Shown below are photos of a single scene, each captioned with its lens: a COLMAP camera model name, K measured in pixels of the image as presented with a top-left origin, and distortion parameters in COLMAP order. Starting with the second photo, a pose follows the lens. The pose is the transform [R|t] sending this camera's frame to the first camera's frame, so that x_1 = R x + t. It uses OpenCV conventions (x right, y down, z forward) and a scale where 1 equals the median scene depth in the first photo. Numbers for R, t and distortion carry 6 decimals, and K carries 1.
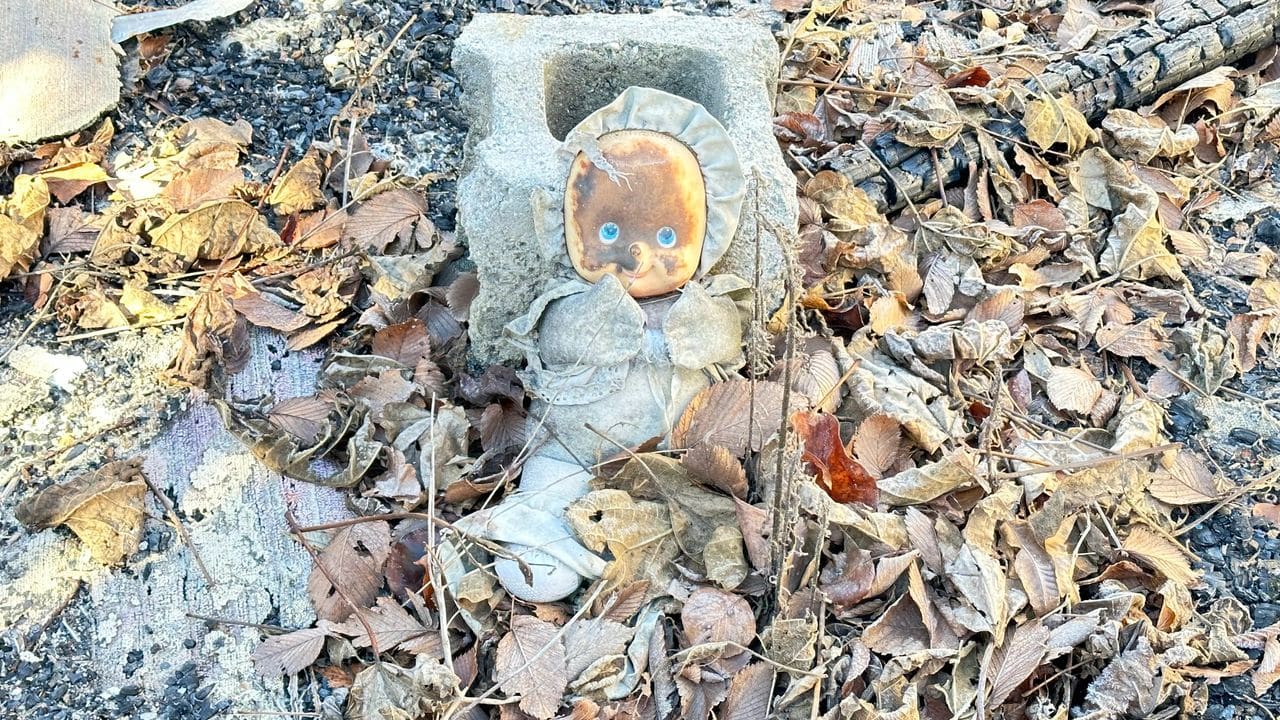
lens RADIAL K [[1939.8, 0, 618.0], [0, 1939.8, 344.9], [0, 0, 1]] dist [0.147072, 0.000000]
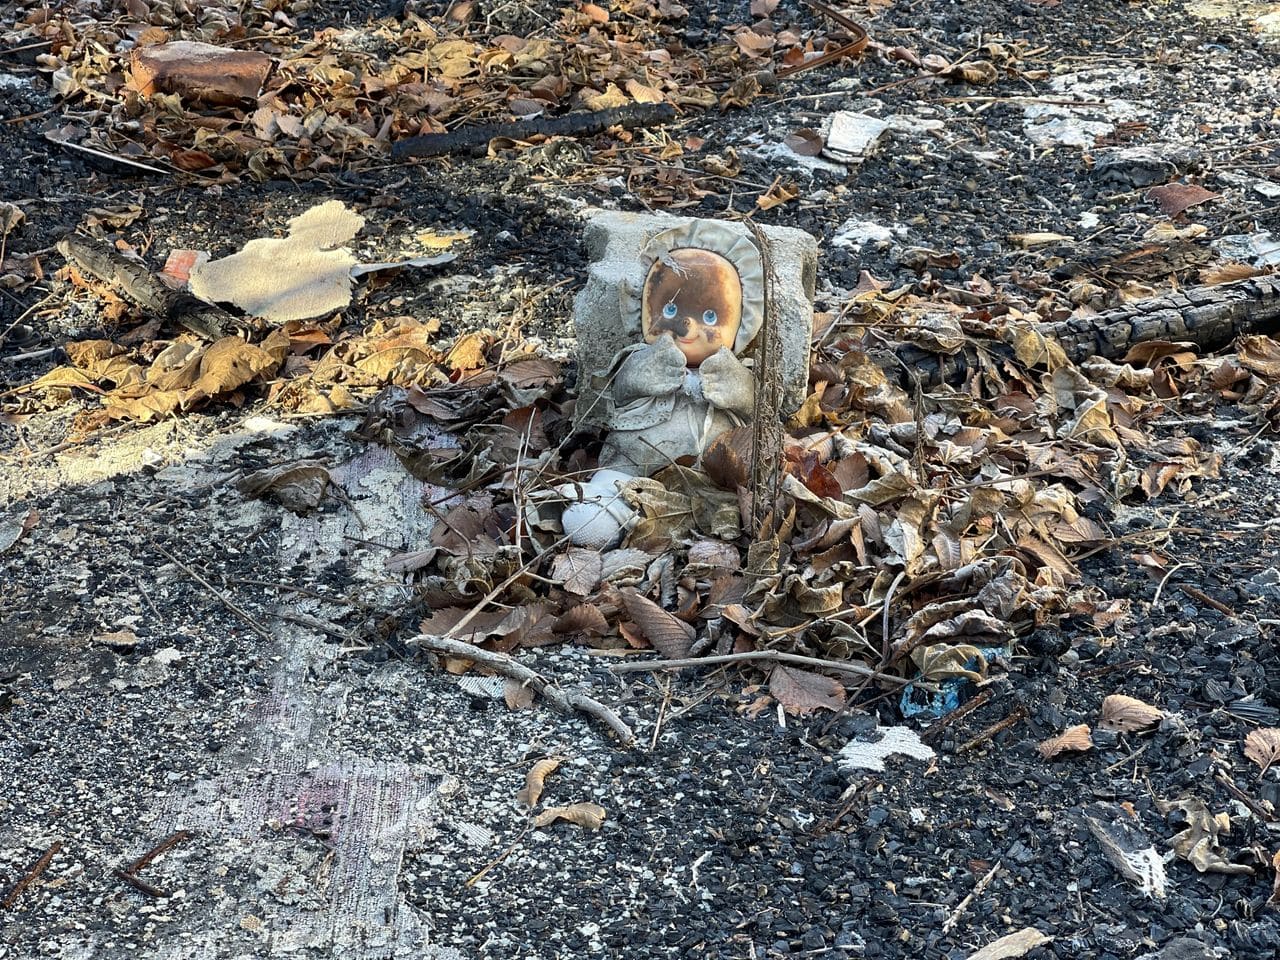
lens RADIAL K [[2330.3, 0, 633.0], [0, 2330.3, 482.9], [0, 0, 1]] dist [0.232322, 0.000000]
pose [[0.988436, 0.075411, -0.131556, 0.193029], [-0.115181, 0.937661, -0.327912, 0.593737], [0.098626, 0.339272, 0.935504, -0.537720]]
